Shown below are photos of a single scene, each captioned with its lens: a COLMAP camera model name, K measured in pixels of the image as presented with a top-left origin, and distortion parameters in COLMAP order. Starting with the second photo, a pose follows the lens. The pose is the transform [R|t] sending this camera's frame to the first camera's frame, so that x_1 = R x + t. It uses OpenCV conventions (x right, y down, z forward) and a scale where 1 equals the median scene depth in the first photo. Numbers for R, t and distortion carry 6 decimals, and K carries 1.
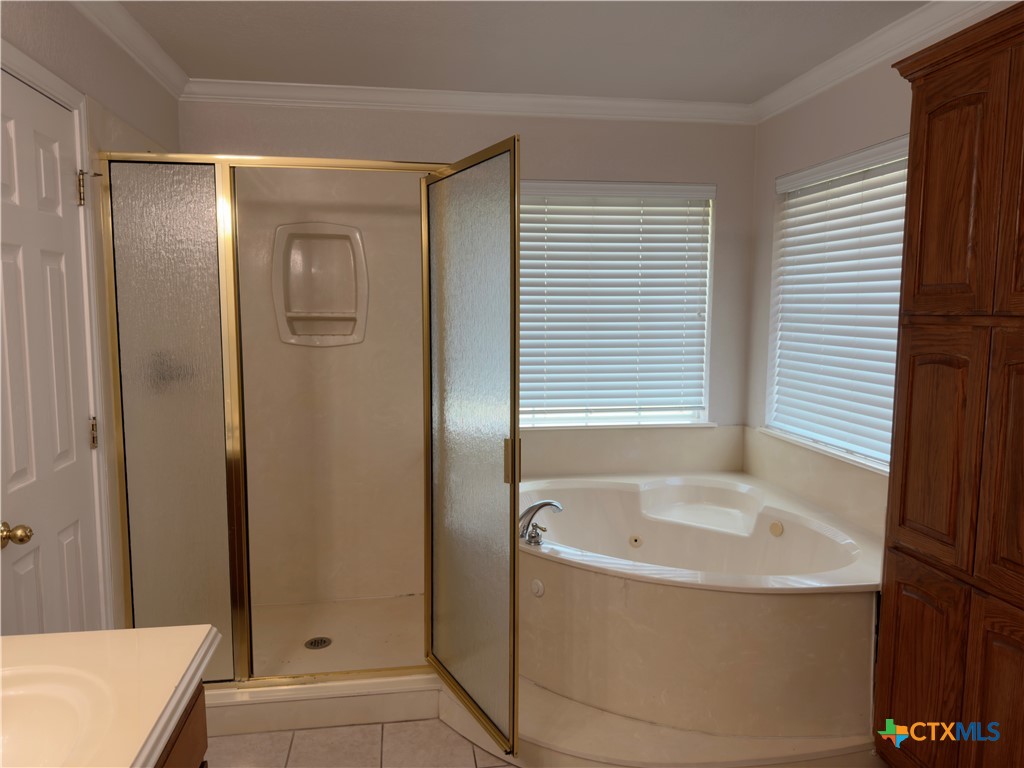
lens RADIAL K [[723.4, 0, 507.9], [0, 723.4, 383.3], [0, 0, 1]] dist [-0.007735, -0.015083]
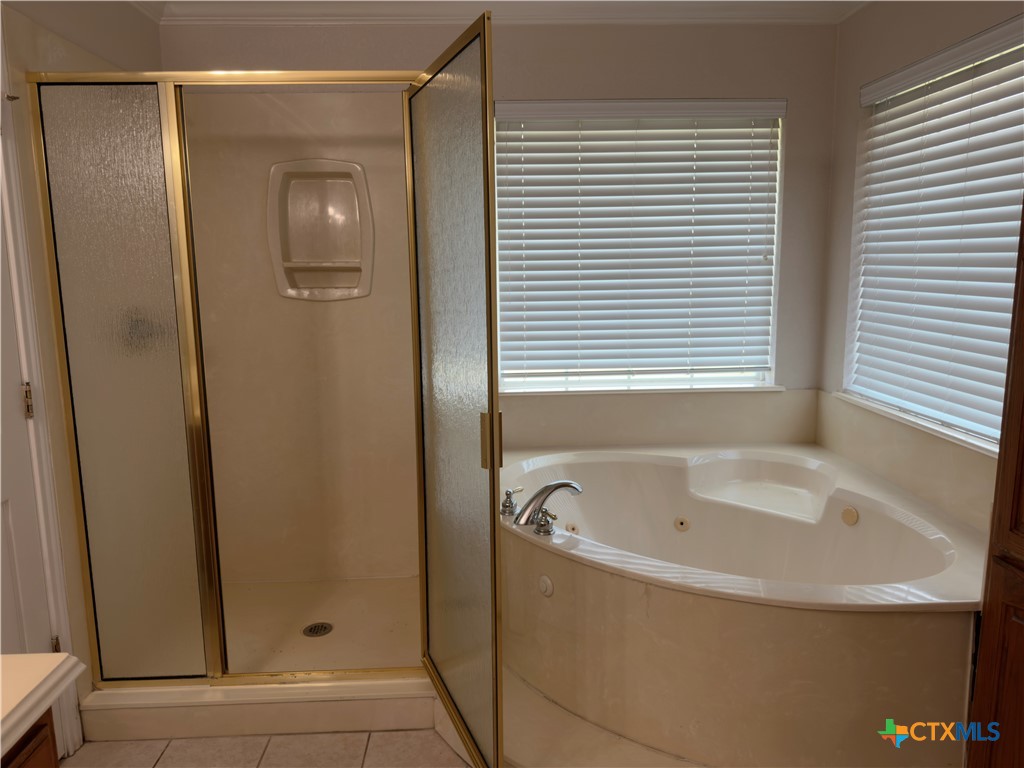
lens RADIAL K [[723.4, 0, 511.5], [0, 723.4, 382.5], [0, 0, 1]] dist [-0.007735, -0.015083]
pose [[0.993980, 0.001823, -0.109548, 0.085664], [0.004656, 0.998255, 0.058860, -0.001600], [0.109464, -0.059016, 0.992237, 0.166364]]
